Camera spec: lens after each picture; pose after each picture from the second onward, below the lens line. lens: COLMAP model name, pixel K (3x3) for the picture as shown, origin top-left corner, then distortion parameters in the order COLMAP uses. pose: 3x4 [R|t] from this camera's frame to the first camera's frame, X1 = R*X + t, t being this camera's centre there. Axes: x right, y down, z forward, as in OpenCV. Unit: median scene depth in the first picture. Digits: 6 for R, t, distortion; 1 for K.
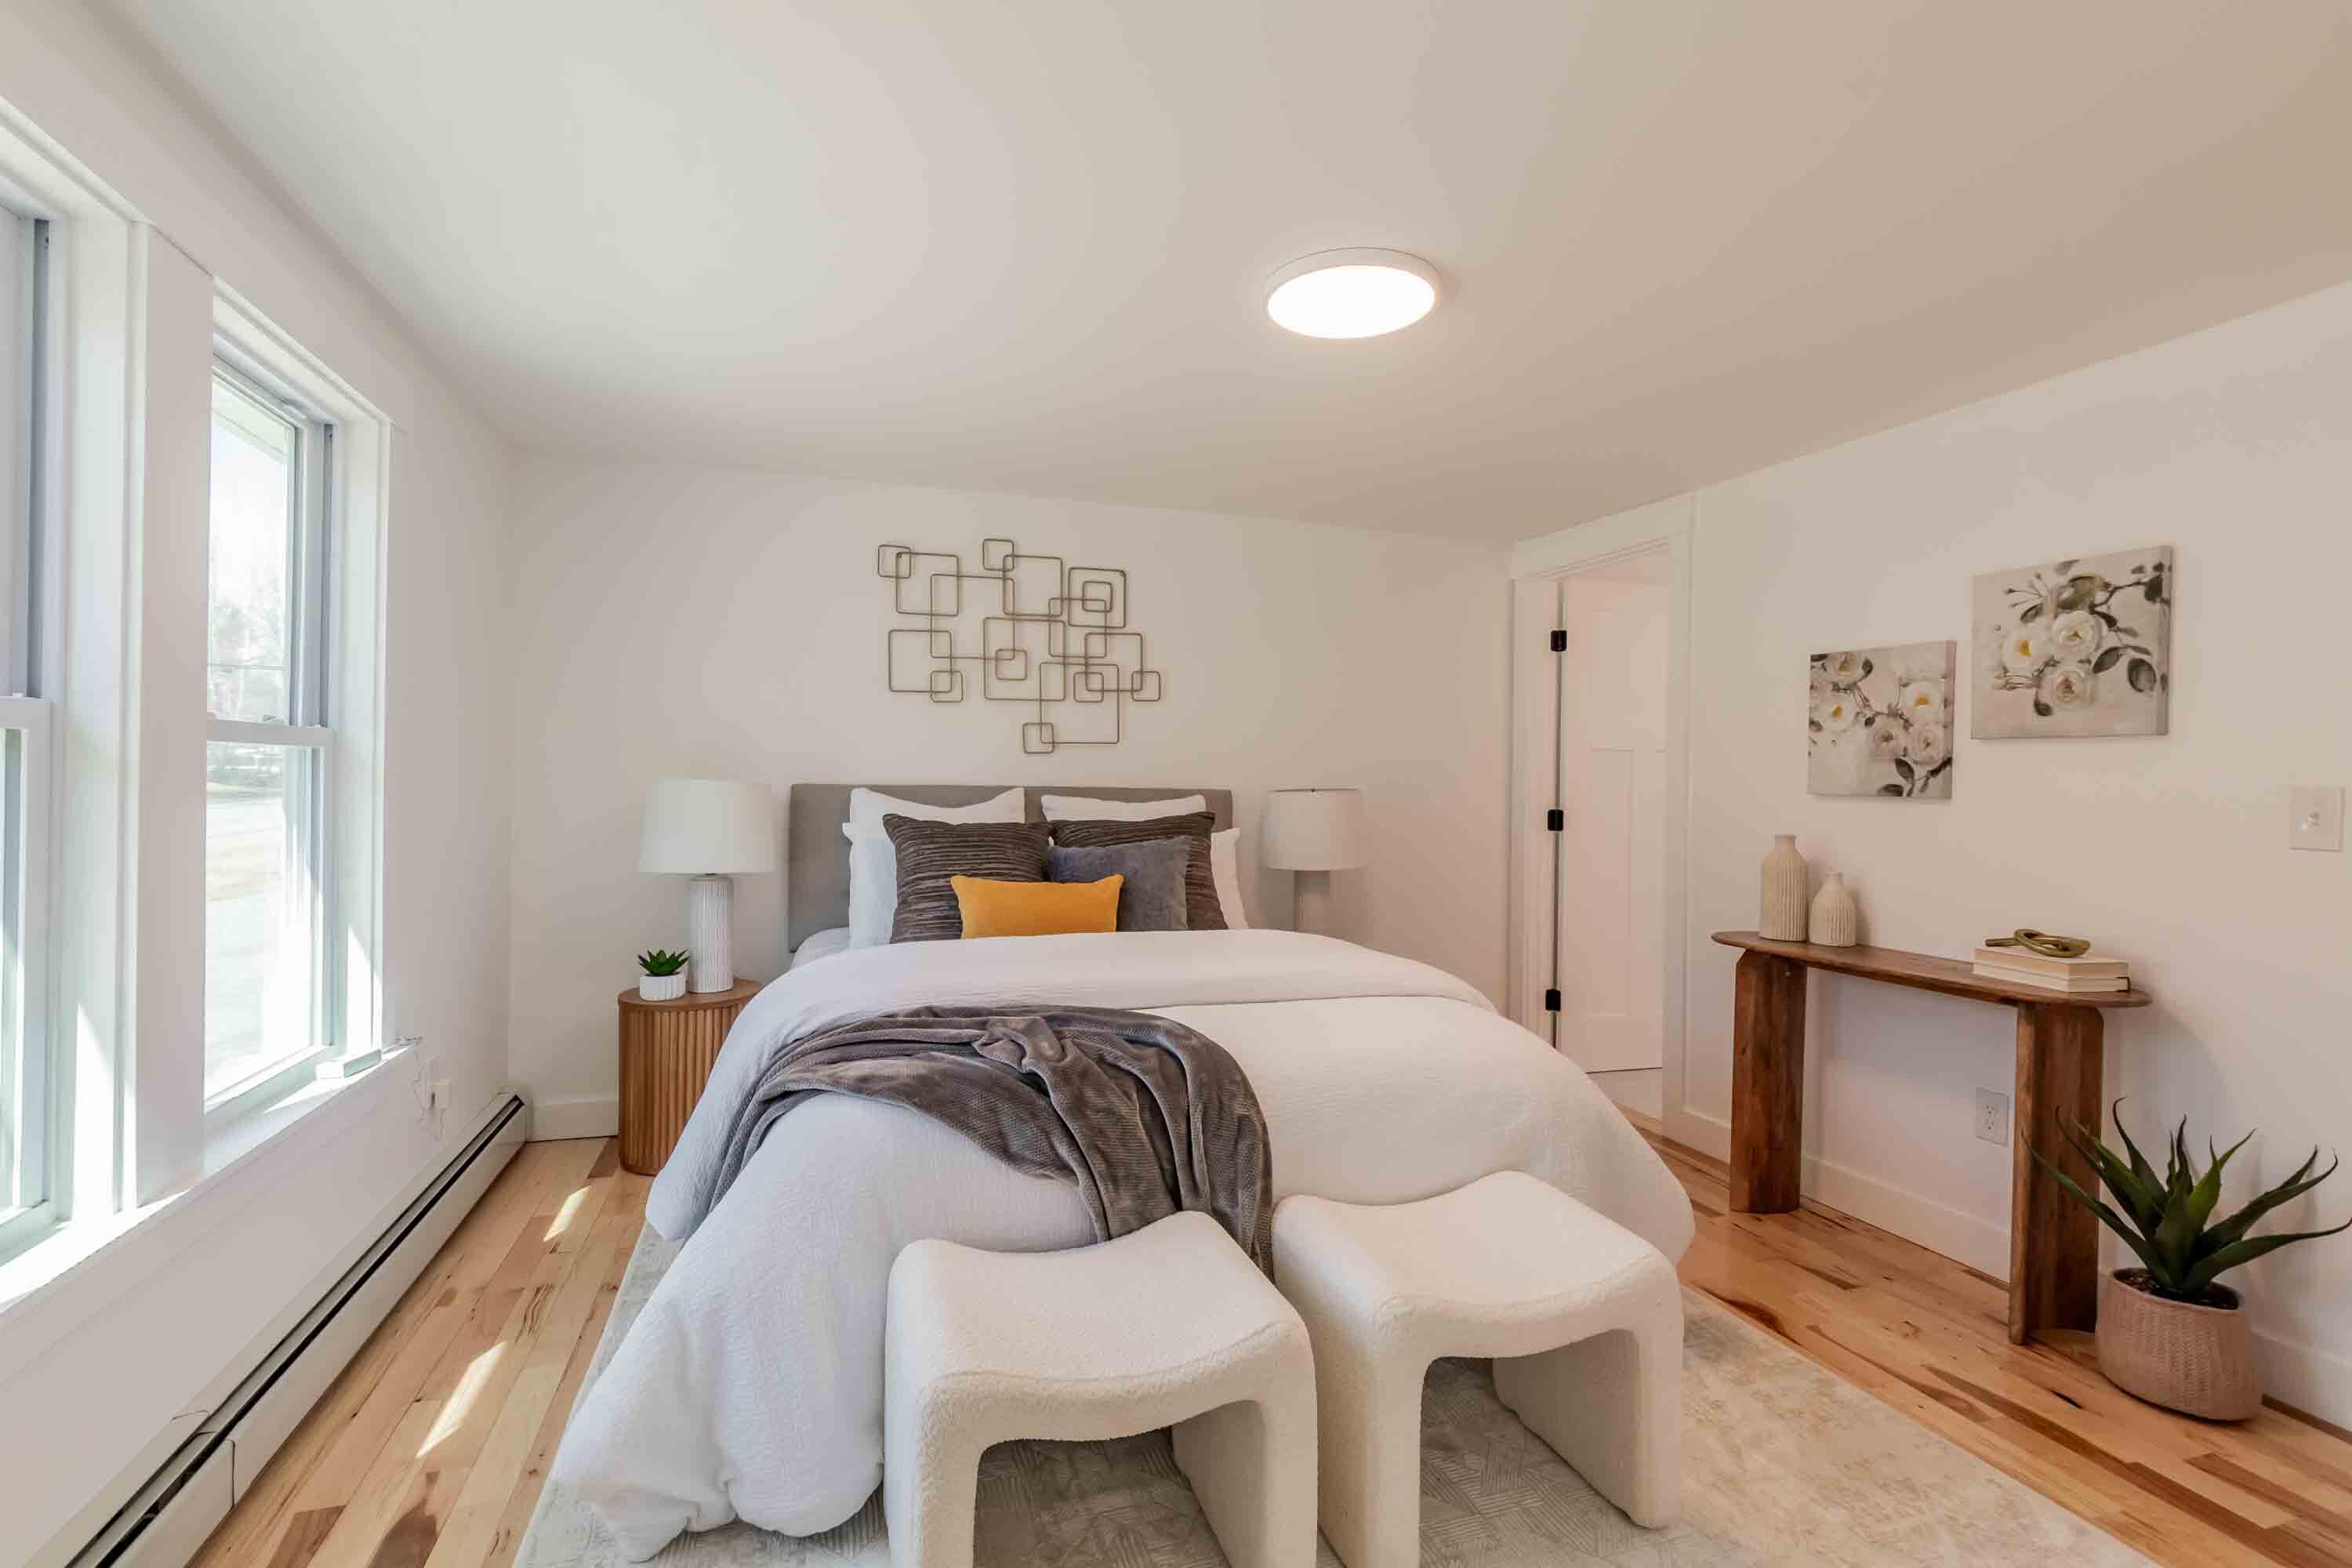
lens RADIAL K [[1097.8, 0, 1176.0], [0, 1097.8, 784.0], [0, 0, 1]] dist [0.000108, -0.000200]
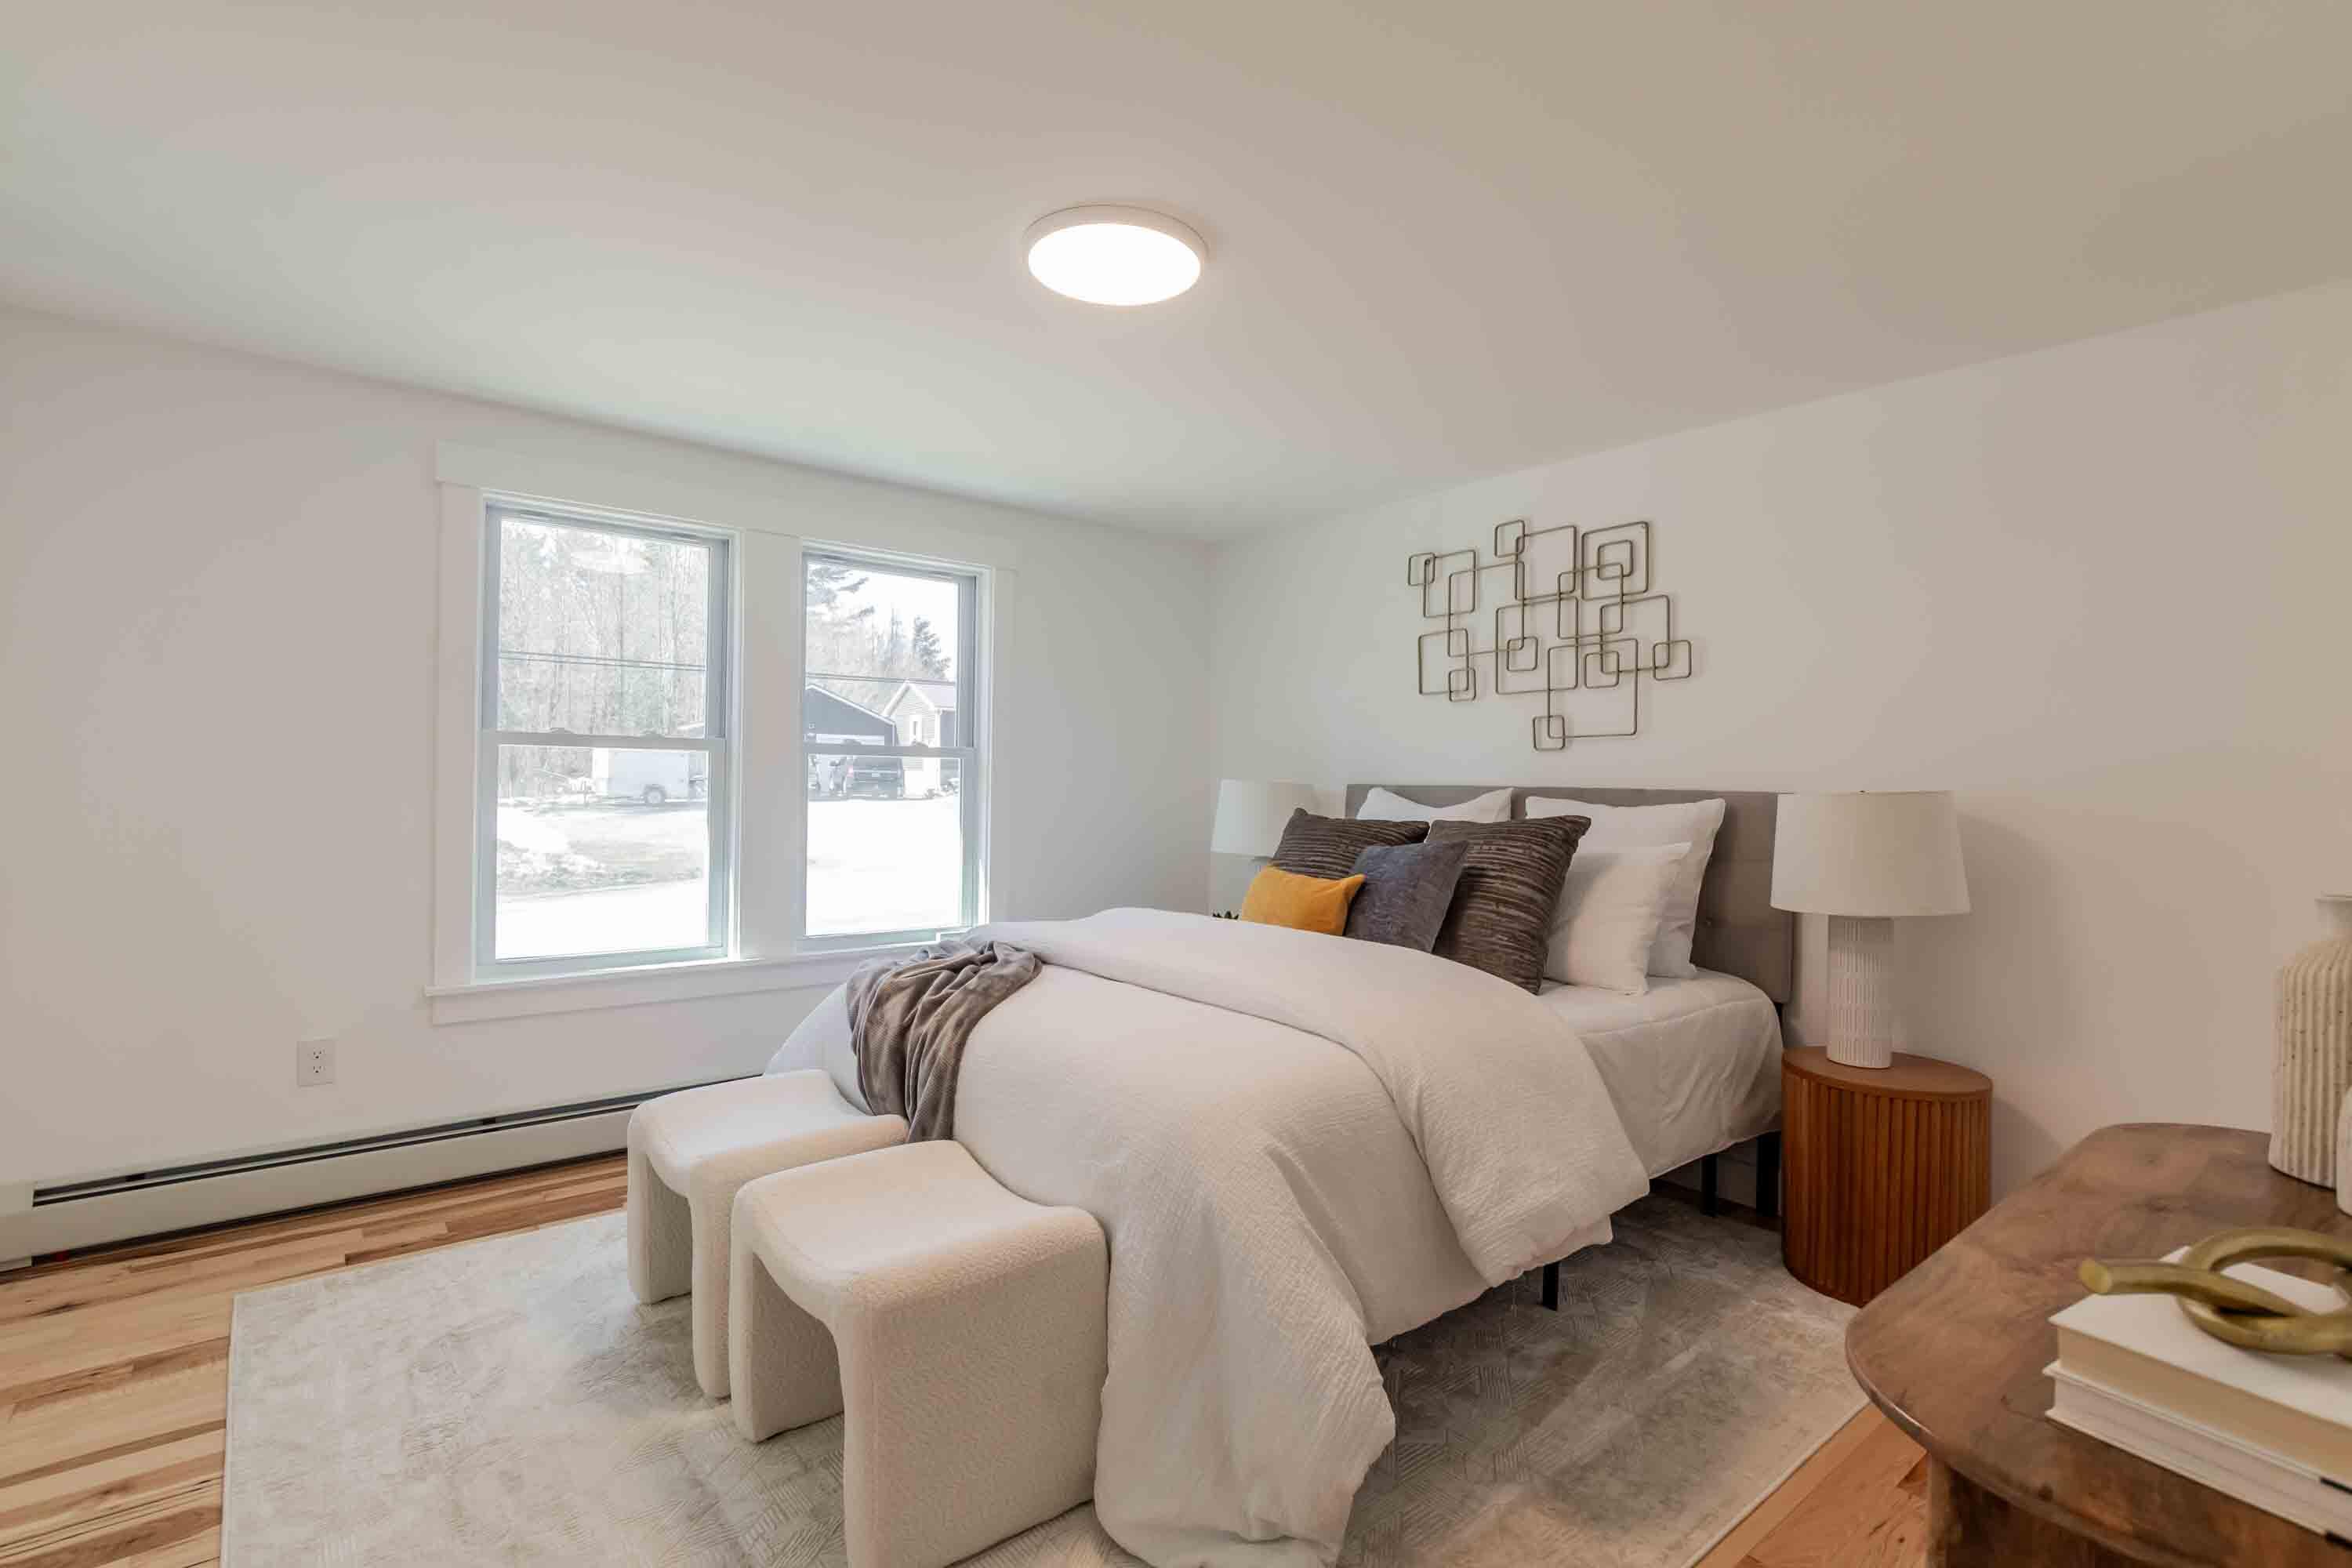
lens RADIAL K [[1097.8, 0, 1176.0], [0, 1097.8, 784.0], [0, 0, 1]] dist [0.000108, -0.000200]
pose [[0.364012, -0.004053, -0.931386, 0.598461], [-0.007382, 0.999947, -0.007236, 0.008618], [0.931365, 0.009509, 0.363962, 0.393284]]
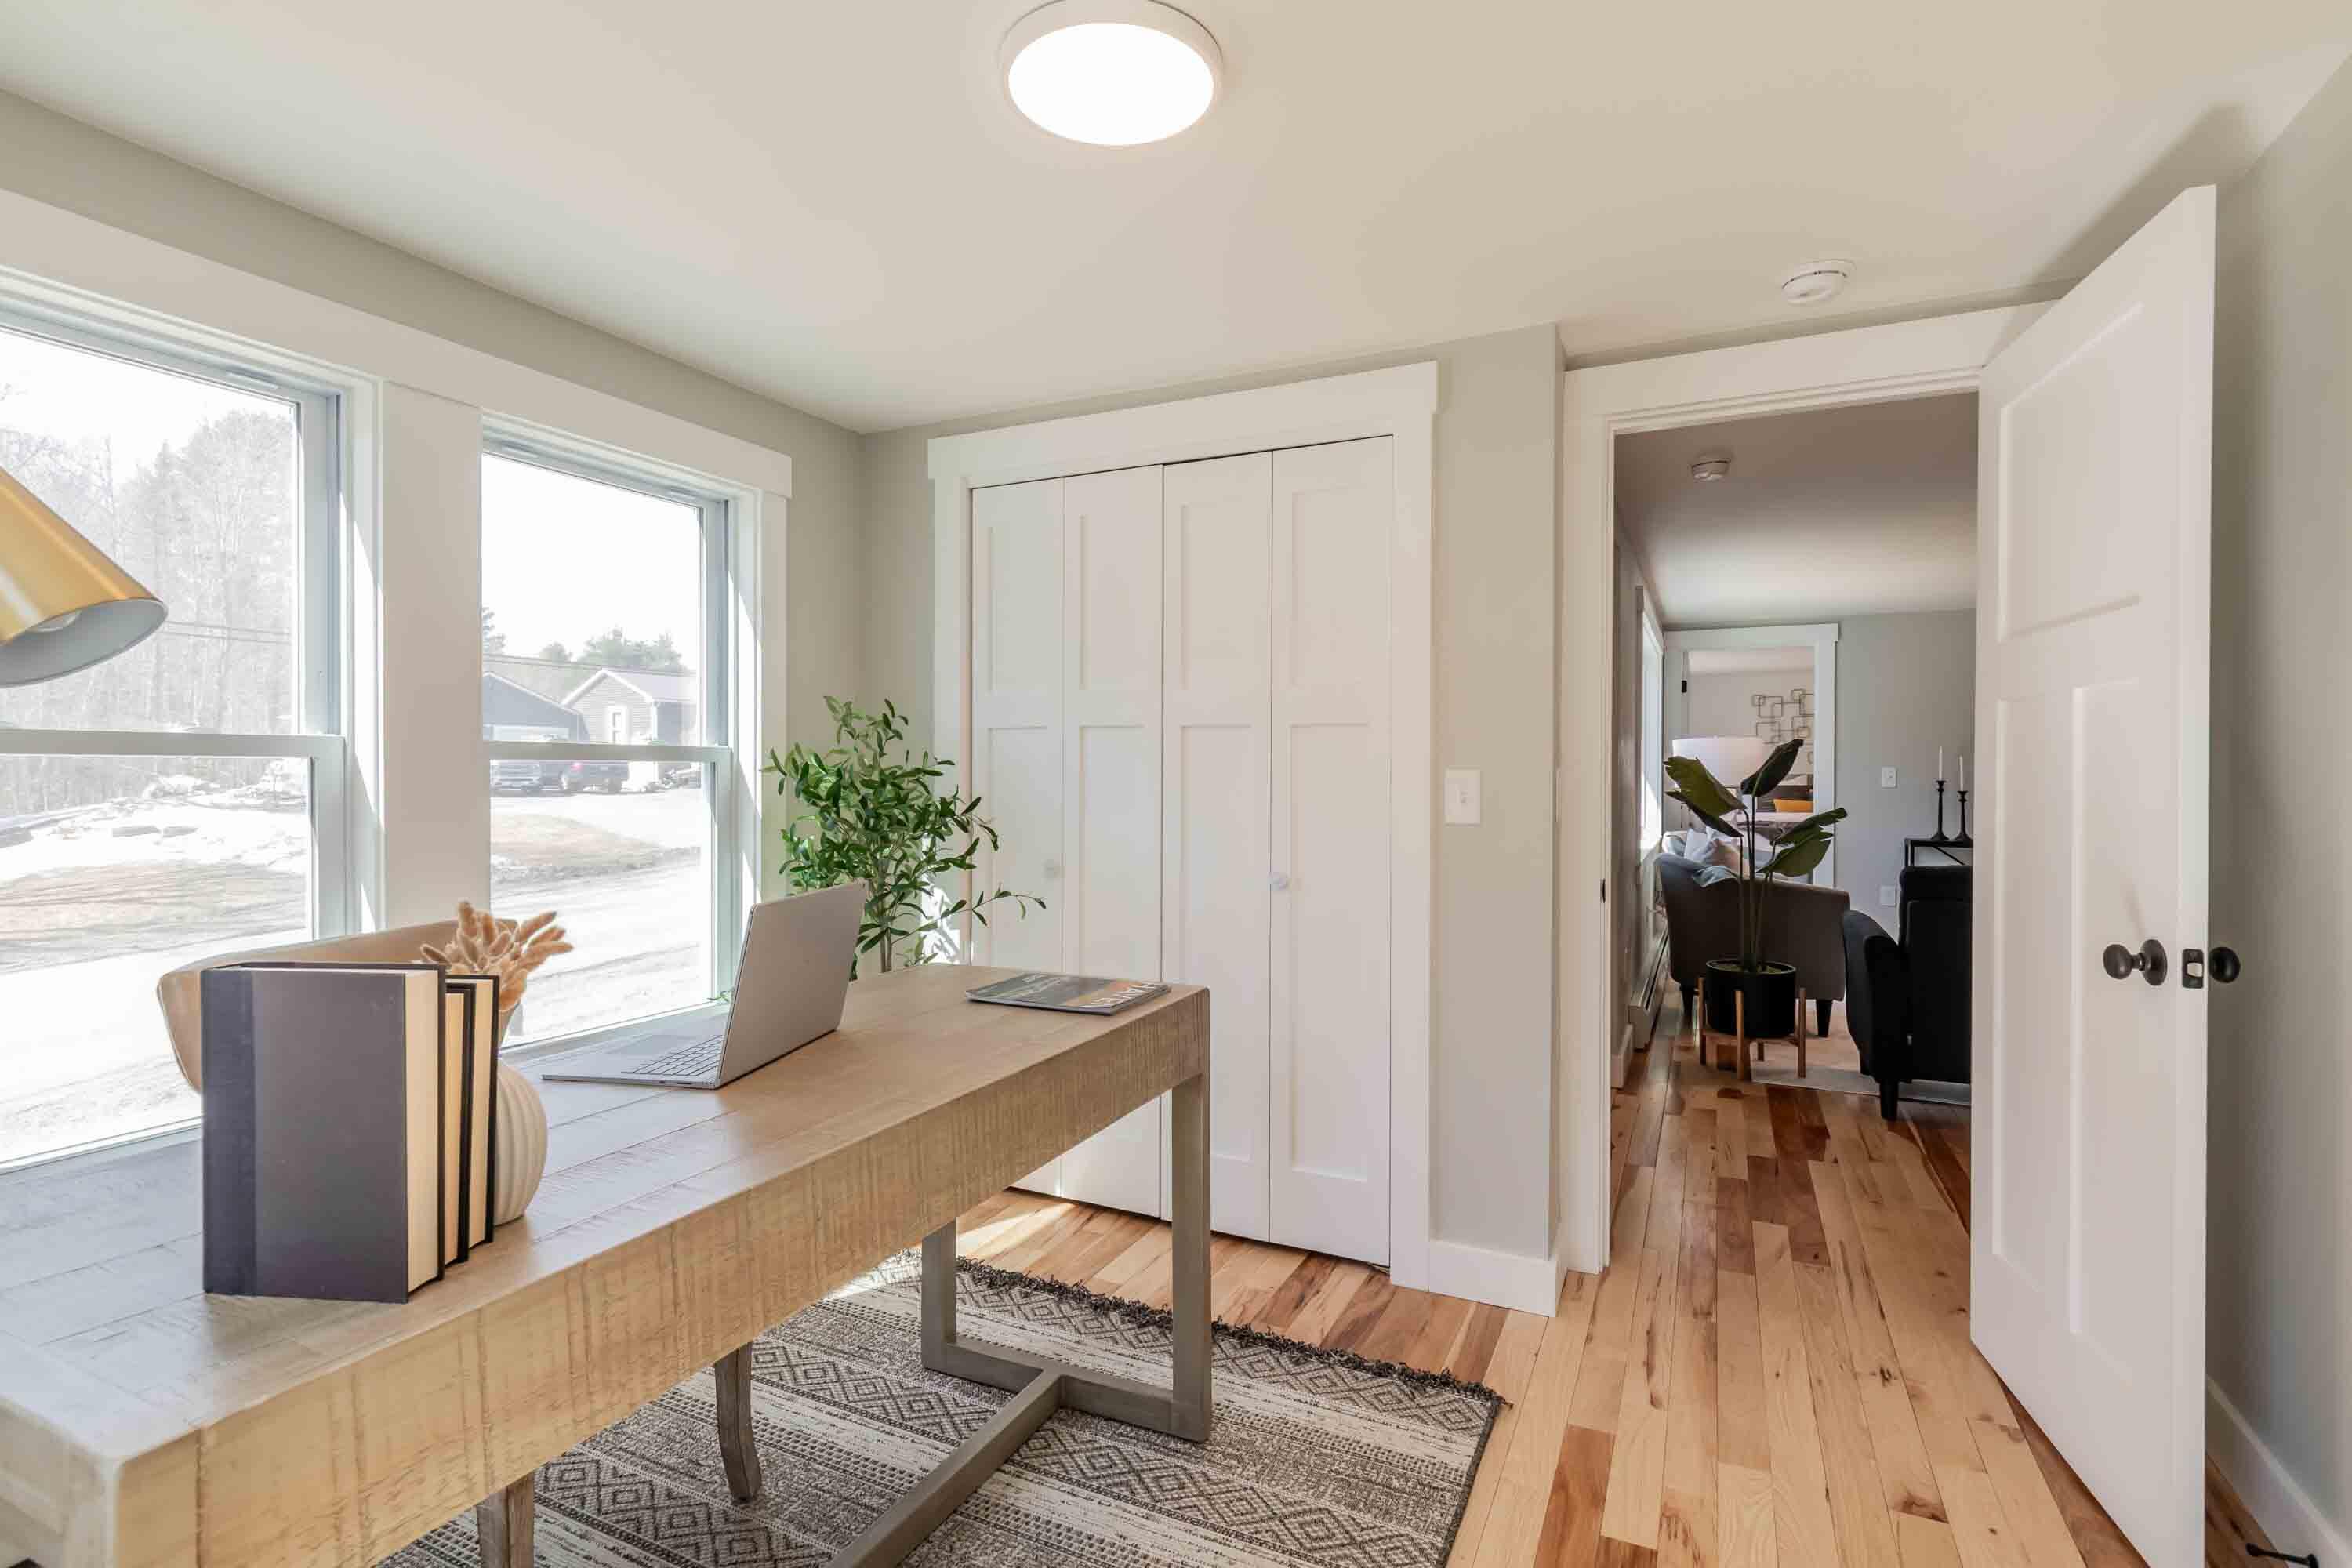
lens RADIAL K [[1097.8, 0, 1176.0], [0, 1097.8, 784.0], [0, 0, 1]] dist [0.000108, -0.000200]
pose [[0.727628, -0.001832, -0.685969, 0.626553], [0.003769, 0.999992, 0.001328, 0.017044], [0.685961, -0.003551, 0.727629, -2.218798]]
